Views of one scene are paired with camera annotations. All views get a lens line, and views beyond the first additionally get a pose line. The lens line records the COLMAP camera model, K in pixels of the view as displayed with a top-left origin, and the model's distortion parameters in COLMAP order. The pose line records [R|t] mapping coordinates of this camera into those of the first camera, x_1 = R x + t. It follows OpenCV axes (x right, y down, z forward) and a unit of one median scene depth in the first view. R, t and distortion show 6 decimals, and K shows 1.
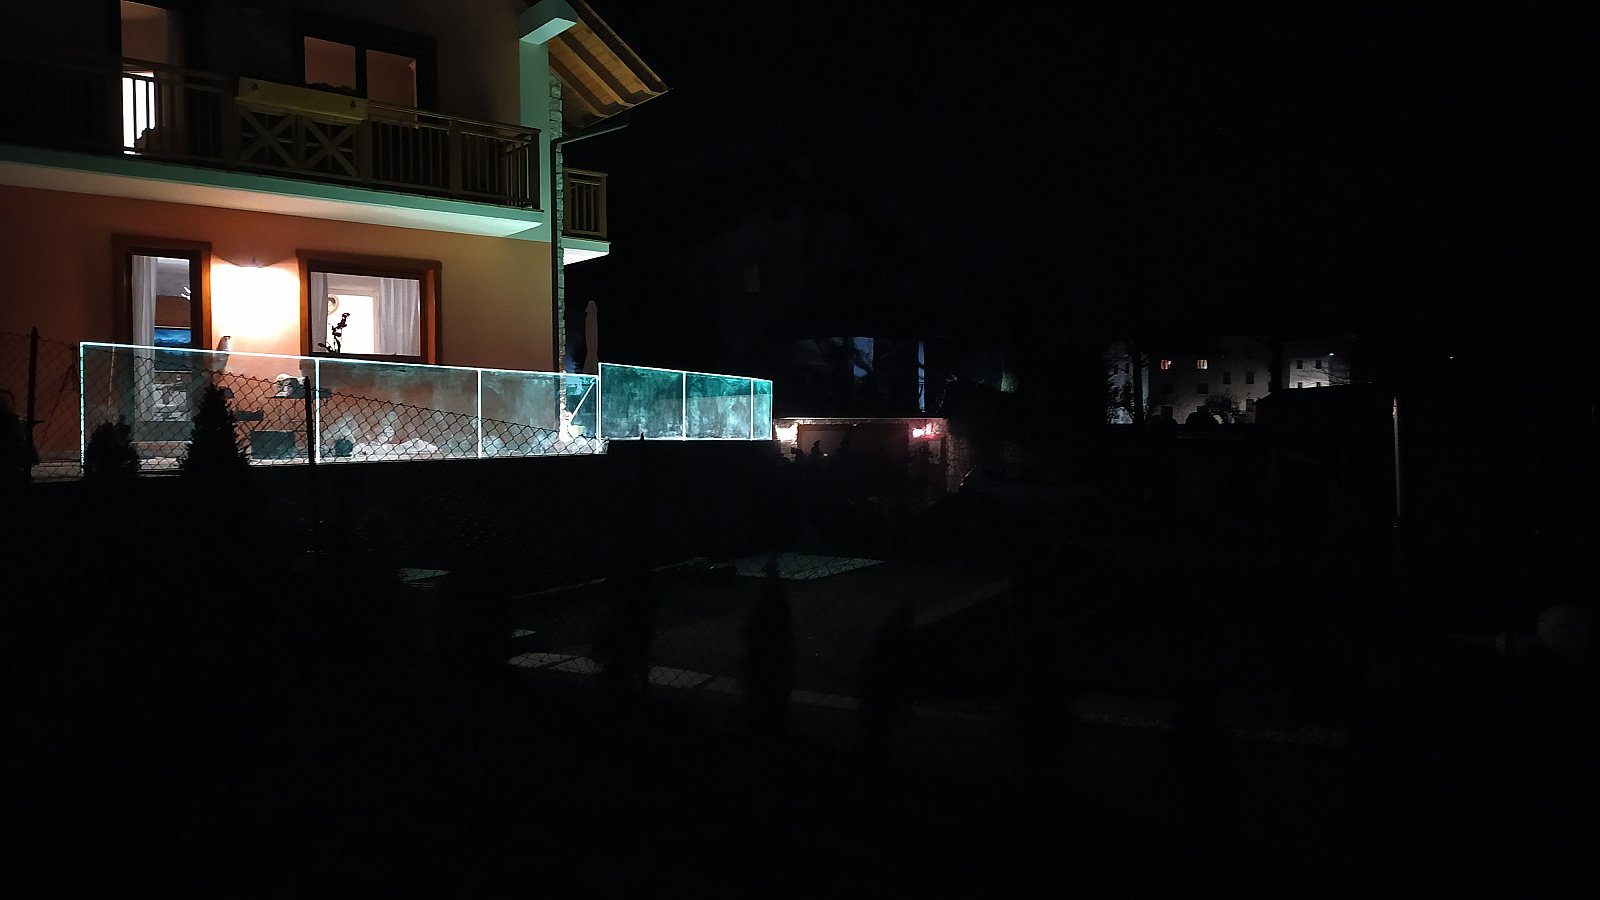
lens RADIAL K [[1227.8, 0, 798.7], [0, 1227.8, 446.9], [0, 0, 1]] dist [0.065380, -0.042633]
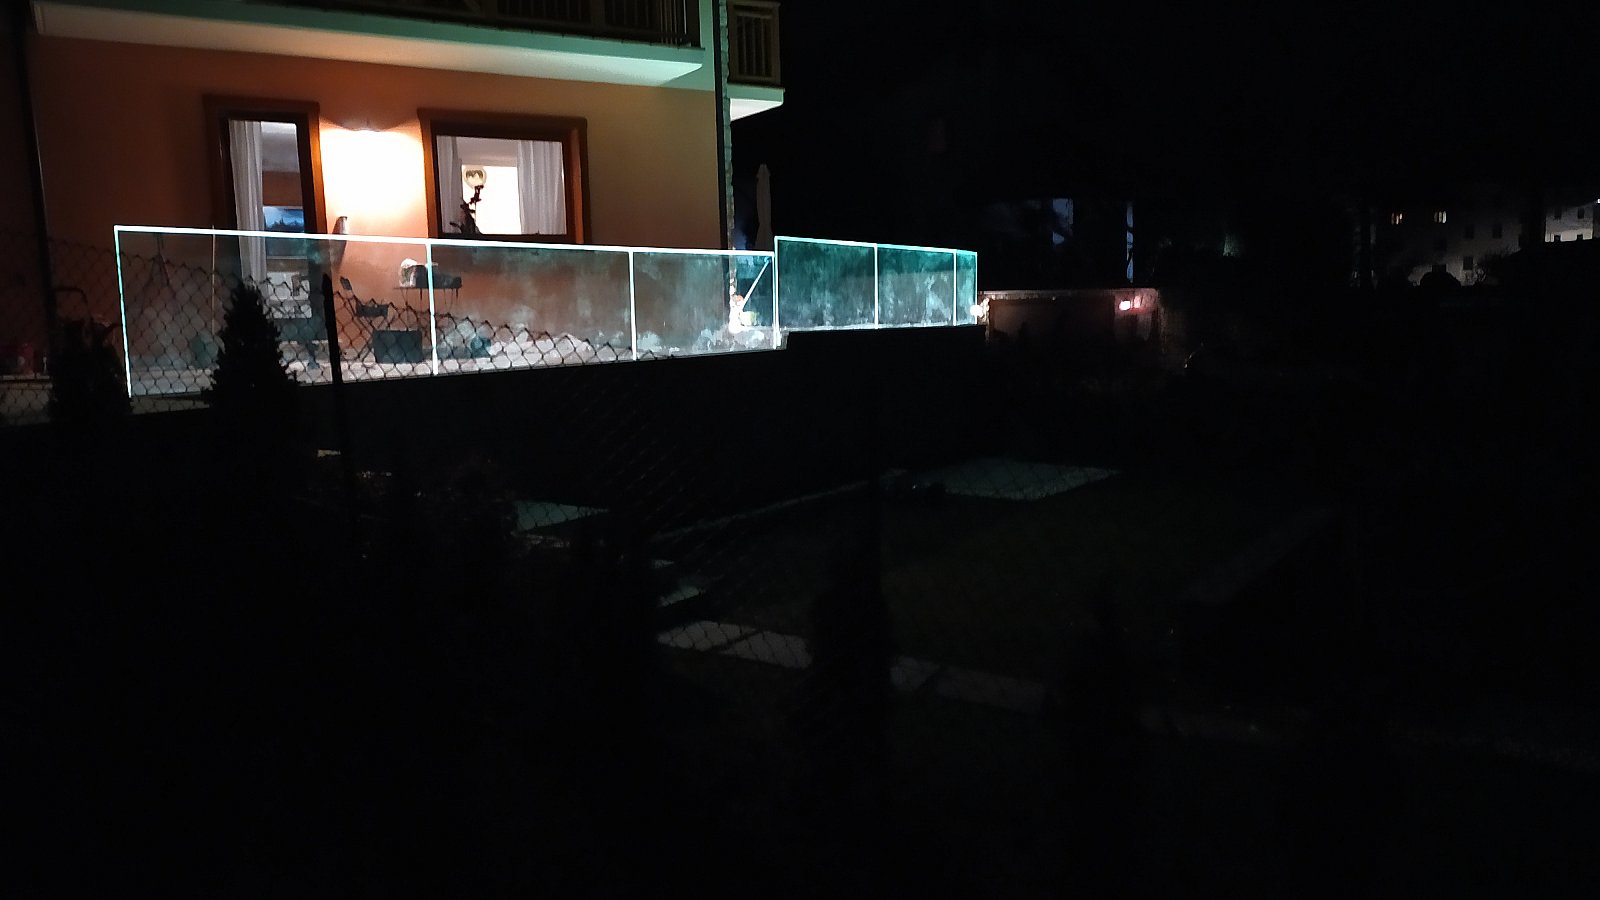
lens RADIAL K [[1227.8, 0, 798.7], [0, 1227.8, 446.9], [0, 0, 1]] dist [0.065380, -0.042633]
pose [[0.990340, -0.002637, -0.138633, -0.030771], [0.016990, 0.994593, 0.102453, -0.011964], [0.137613, -0.103818, 0.985030, 0.166387]]
